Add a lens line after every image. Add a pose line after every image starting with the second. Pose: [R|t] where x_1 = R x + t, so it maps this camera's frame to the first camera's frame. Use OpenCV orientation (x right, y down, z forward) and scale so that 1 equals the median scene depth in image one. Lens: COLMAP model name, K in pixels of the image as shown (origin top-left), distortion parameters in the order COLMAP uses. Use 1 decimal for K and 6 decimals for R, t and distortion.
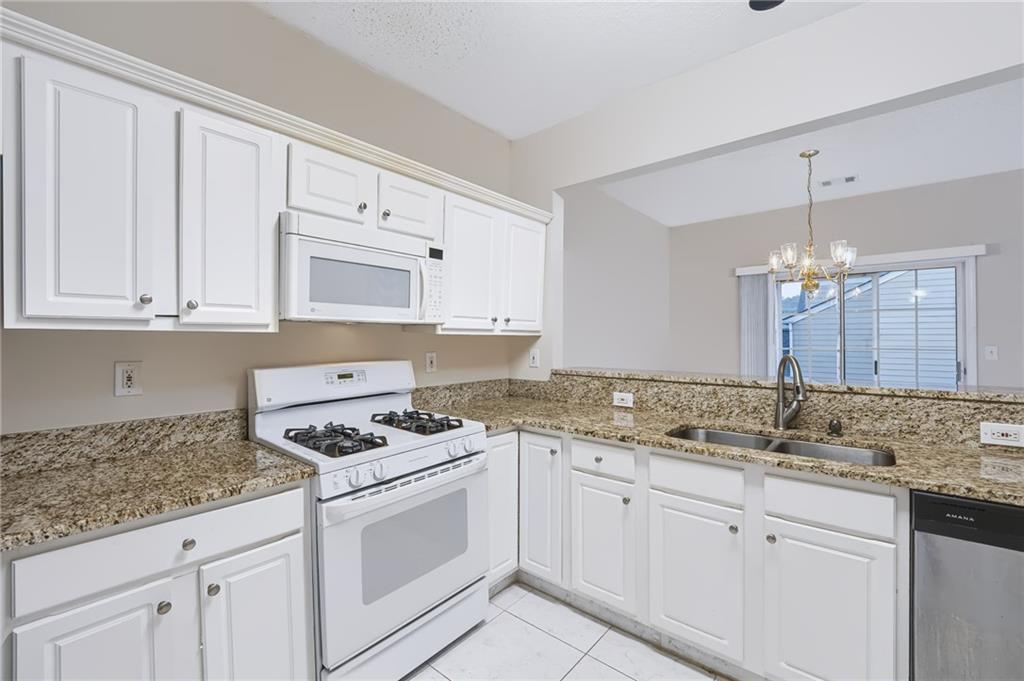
lens RADIAL K [[425.8, 0, 513.2], [0, 425.8, 330.9], [0, 0, 1]] dist [-0.007890, -0.003956]
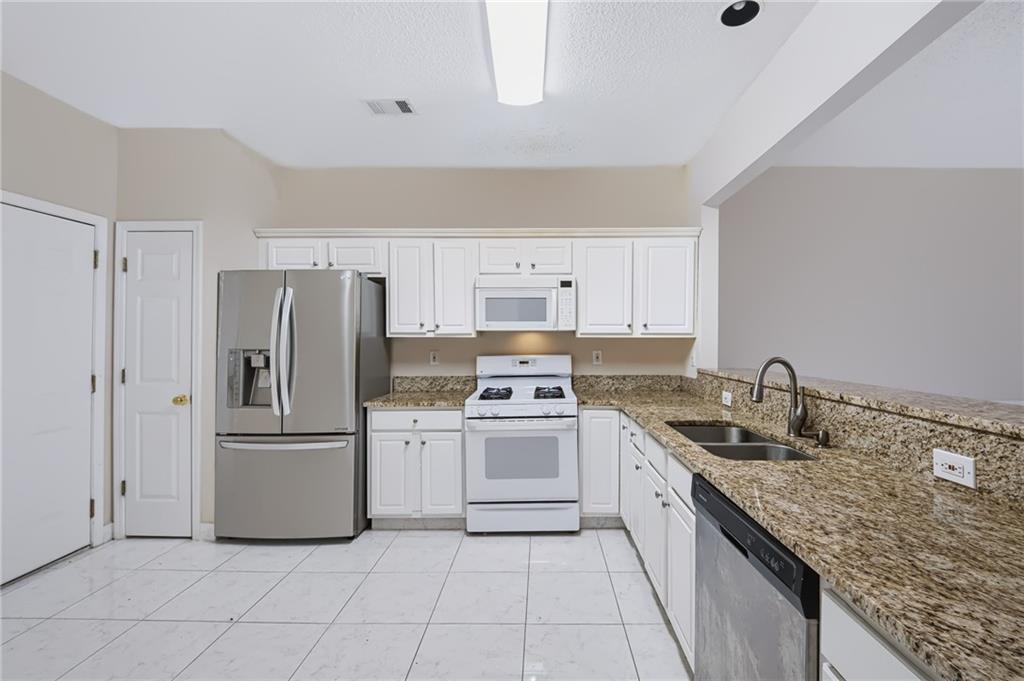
lens RADIAL K [[425.8, 0, 530.5], [0, 425.8, 328.2], [0, 0, 1]] dist [-0.007890, -0.003956]
pose [[0.634754, -0.022080, -0.772398, 0.943857], [0.014183, 0.999756, -0.016924, -0.001597], [0.772584, -0.000213, 0.634913, -0.055055]]
